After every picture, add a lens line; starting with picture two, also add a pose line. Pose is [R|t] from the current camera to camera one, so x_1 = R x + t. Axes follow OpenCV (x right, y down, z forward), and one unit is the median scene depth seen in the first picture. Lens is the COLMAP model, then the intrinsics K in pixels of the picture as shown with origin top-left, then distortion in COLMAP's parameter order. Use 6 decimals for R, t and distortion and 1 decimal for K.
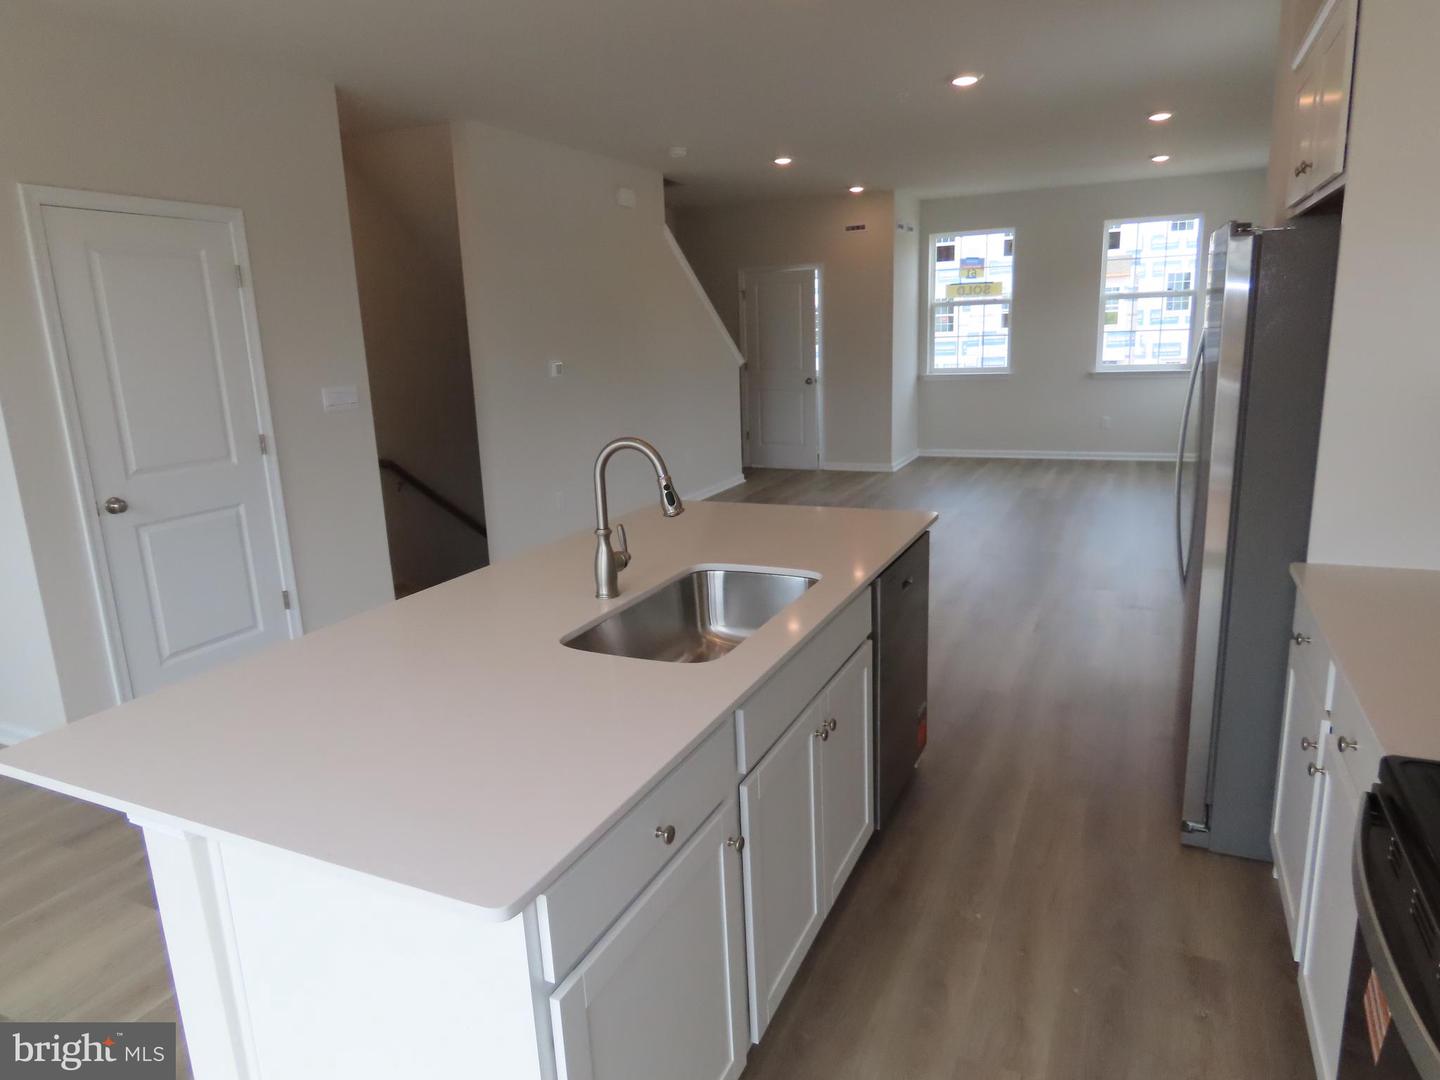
lens RADIAL K [[907.8, 0, 728.4], [0, 907.8, 549.3], [0, 0, 1]] dist [-0.042961, 0.026549]
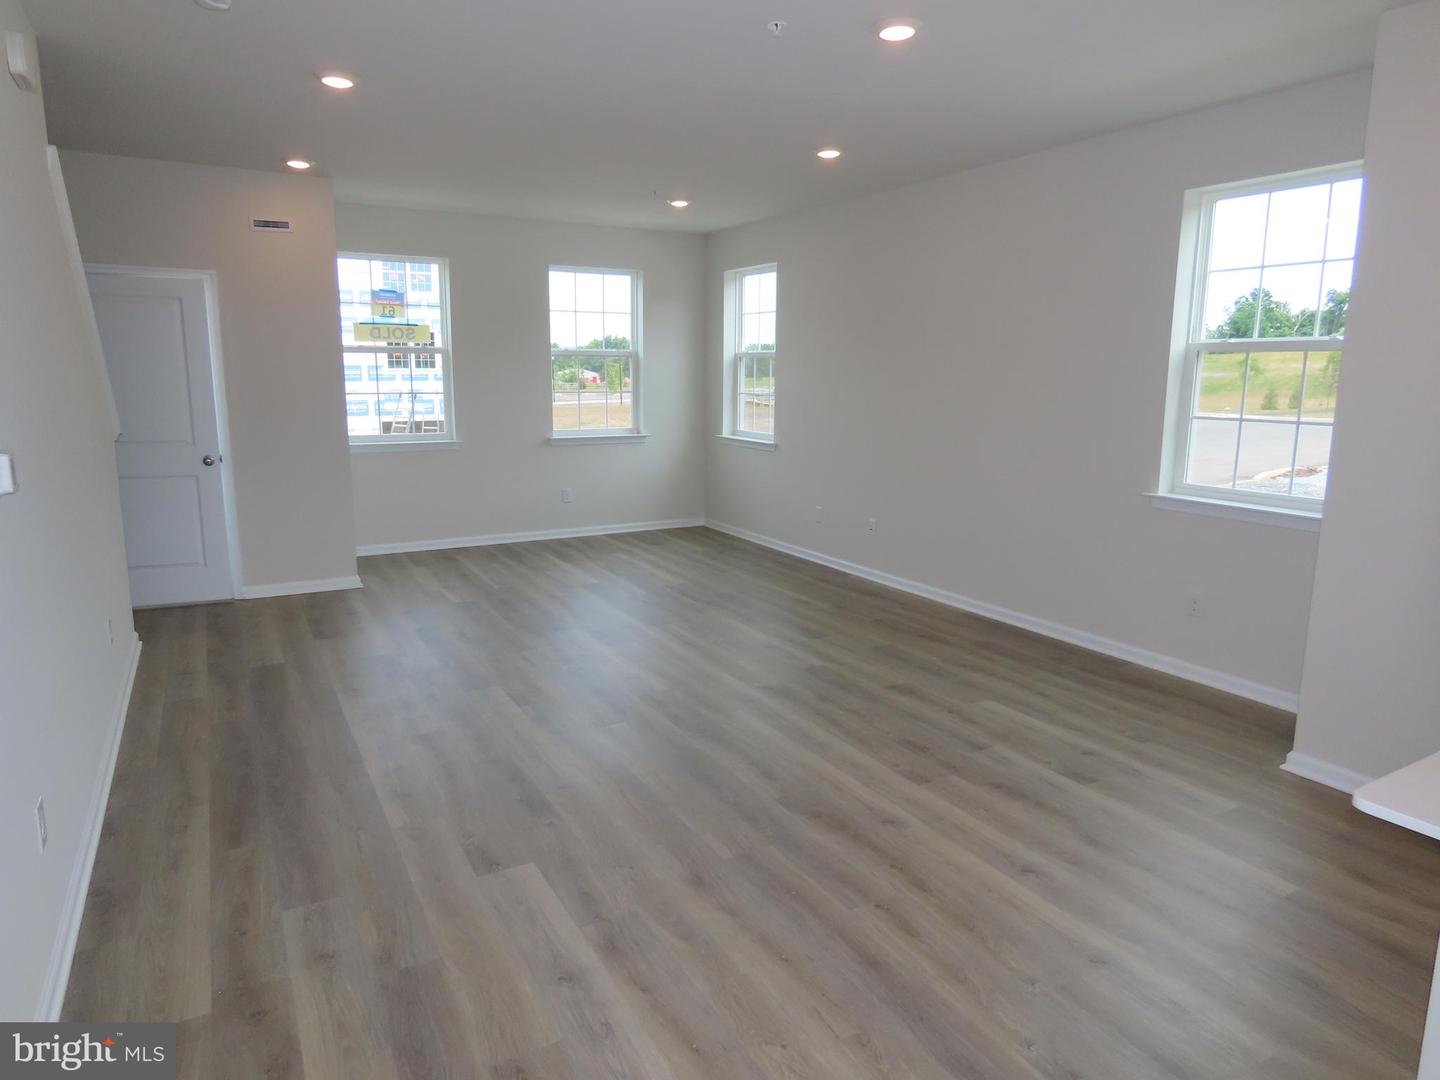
lens RADIAL K [[907.8, 0, 722.1], [0, 907.8, 541.9], [0, 0, 1]] dist [-0.042961, 0.026549]
pose [[0.588385, -0.103951, 0.801871, -0.190530], [0.158100, 0.987350, 0.011987, -0.080657], [-0.792974, 0.119723, 0.597376, 0.354397]]
